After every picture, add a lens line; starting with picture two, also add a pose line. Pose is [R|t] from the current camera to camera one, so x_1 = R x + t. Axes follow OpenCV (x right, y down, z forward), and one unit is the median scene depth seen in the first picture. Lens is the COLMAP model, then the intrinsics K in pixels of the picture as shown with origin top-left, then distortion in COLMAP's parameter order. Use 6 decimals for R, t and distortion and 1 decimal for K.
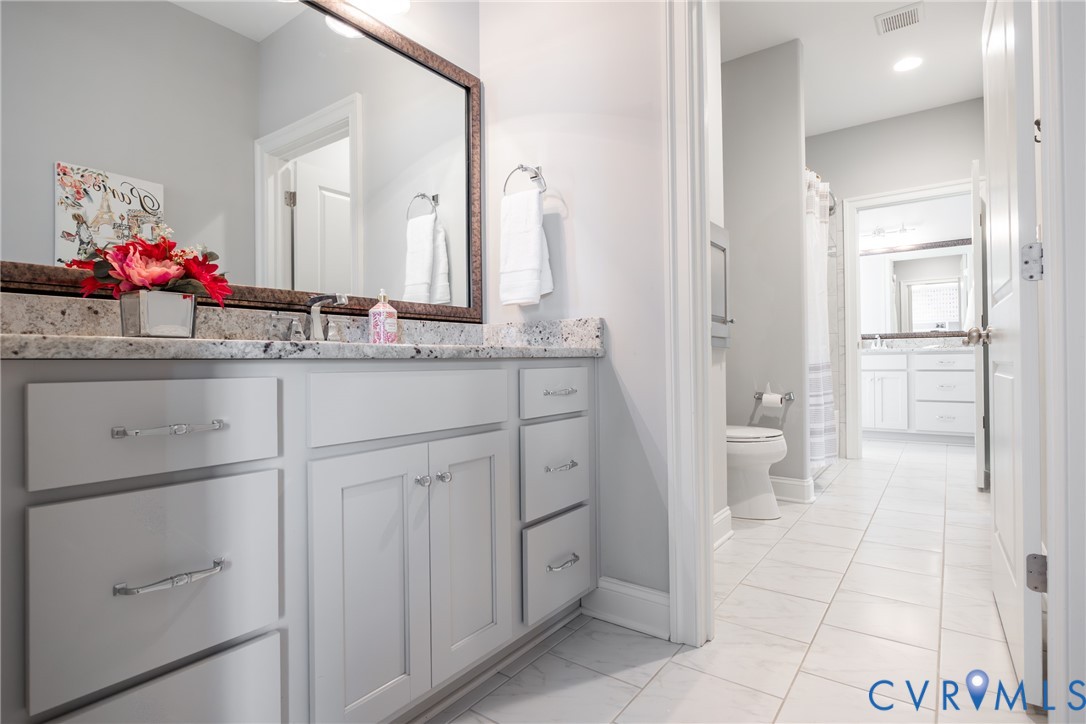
lens RADIAL K [[531.6, 0, 545.4], [0, 531.6, 353.7], [0, 0, 1]] dist [-0.004261, -0.000681]
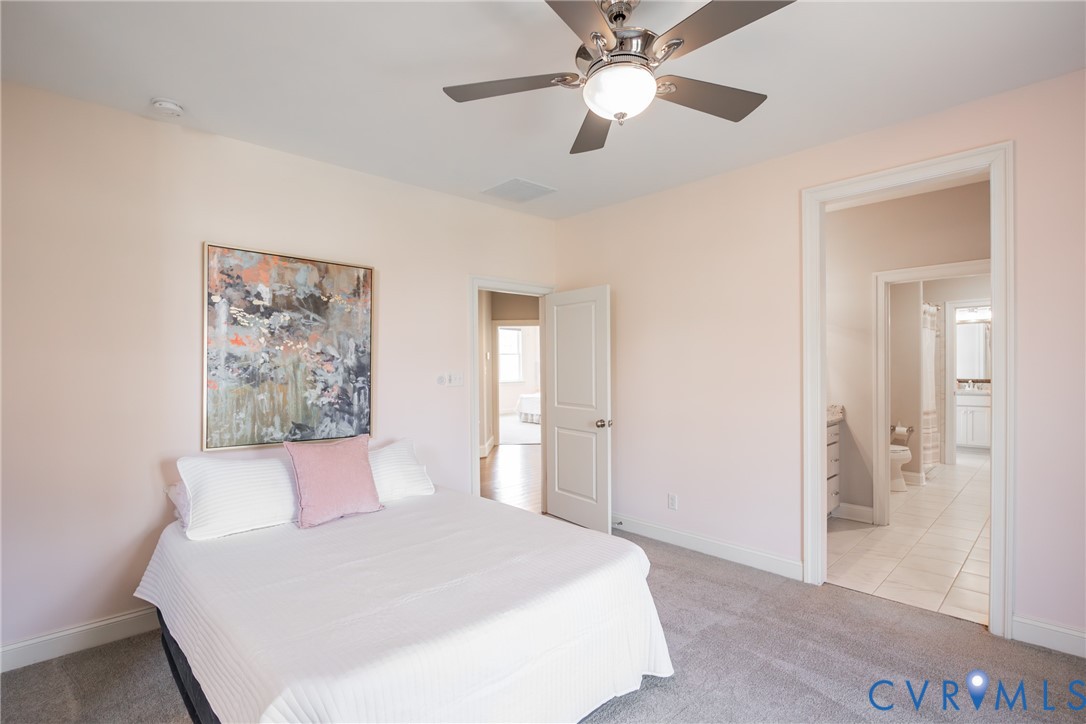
lens RADIAL K [[531.6, 0, 545.3], [0, 531.6, 366.6], [0, 0, 1]] dist [-0.004261, -0.000681]
pose [[0.990557, 0.002131, -0.137082, -0.527789], [0.000674, 0.999791, 0.020409, -0.166586], [0.137097, -0.020308, 0.990349, -0.956824]]
